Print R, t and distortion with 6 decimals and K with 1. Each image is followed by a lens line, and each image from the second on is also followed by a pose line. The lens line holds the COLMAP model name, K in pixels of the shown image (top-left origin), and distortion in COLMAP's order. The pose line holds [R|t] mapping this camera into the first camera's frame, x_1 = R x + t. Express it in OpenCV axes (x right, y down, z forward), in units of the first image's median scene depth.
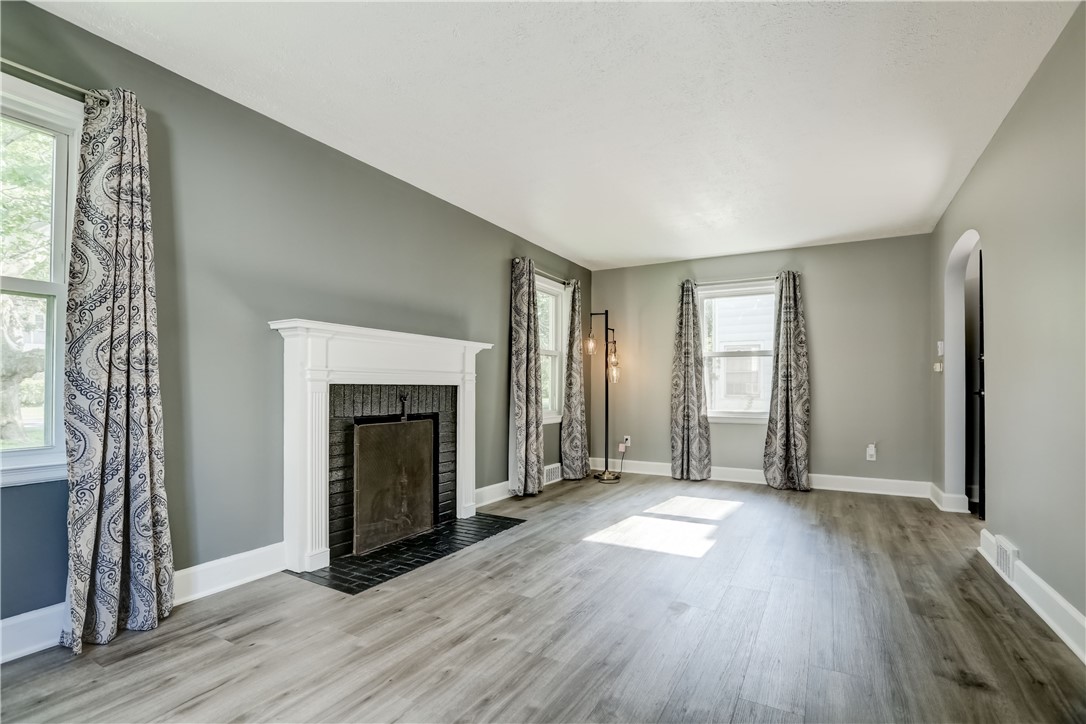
lens RADIAL K [[521.2, 0, 536.3], [0, 521.2, 389.7], [0, 0, 1]] dist [-0.044565, 0.019533]
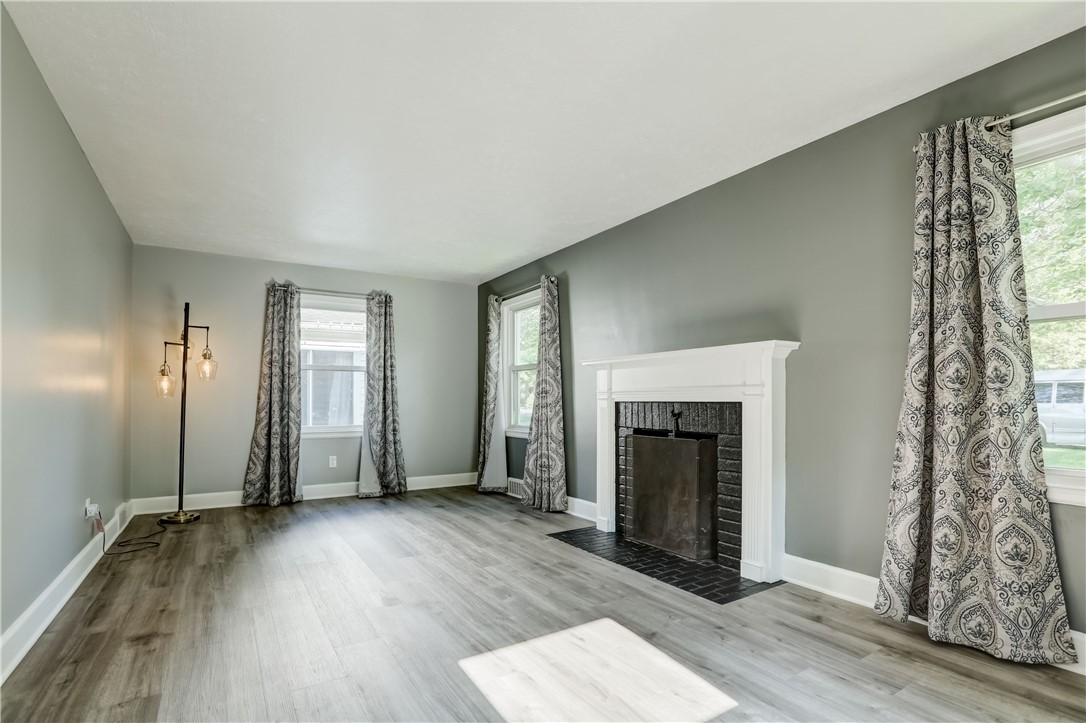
lens RADIAL K [[519.6, 0, 539.7], [0, 519.6, 376.4], [0, 0, 1]] dist [-0.043579, 0.019676]
pose [[-0.477657, -0.045963, -0.877343, 0.873874], [-0.003964, 0.998733, -0.050164, -0.008555], [0.878538, -0.020483, -0.477234, 1.421051]]
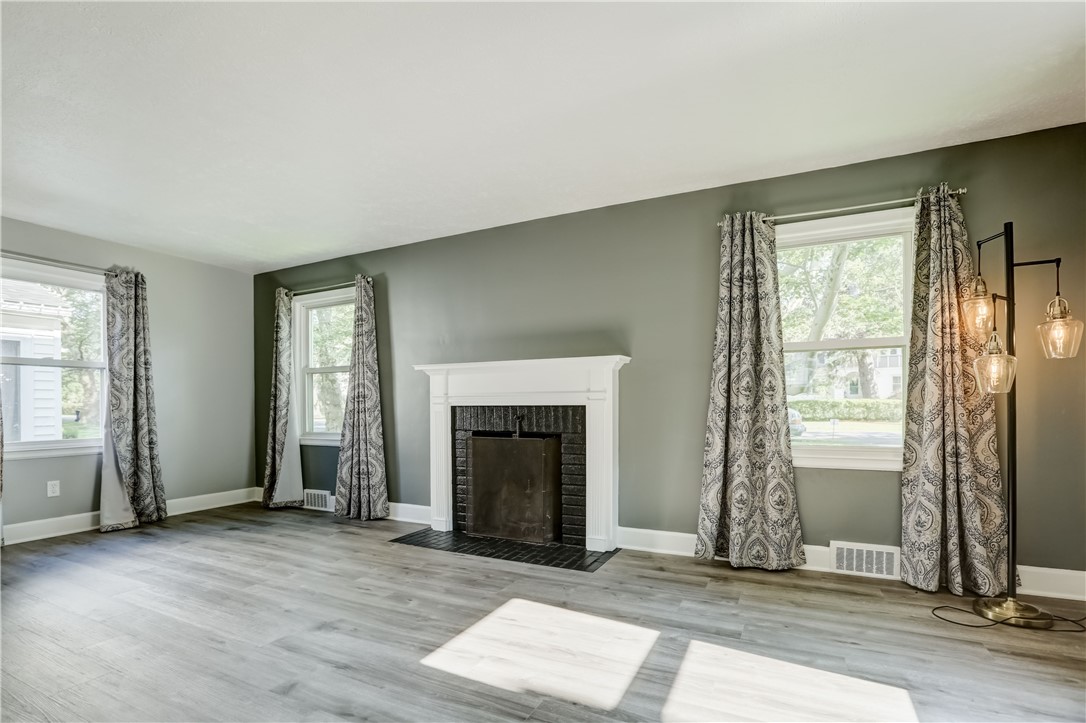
lens RADIAL K [[521.2, 0, 536.3], [0, 521.2, 389.2], [0, 0, 1]] dist [-0.044565, 0.019533]
pose [[0.039688, -0.037705, -0.998500, 1.012464], [0.003653, 0.999287, -0.037589, -0.002924], [0.999205, -0.002156, 0.039798, 1.124509]]
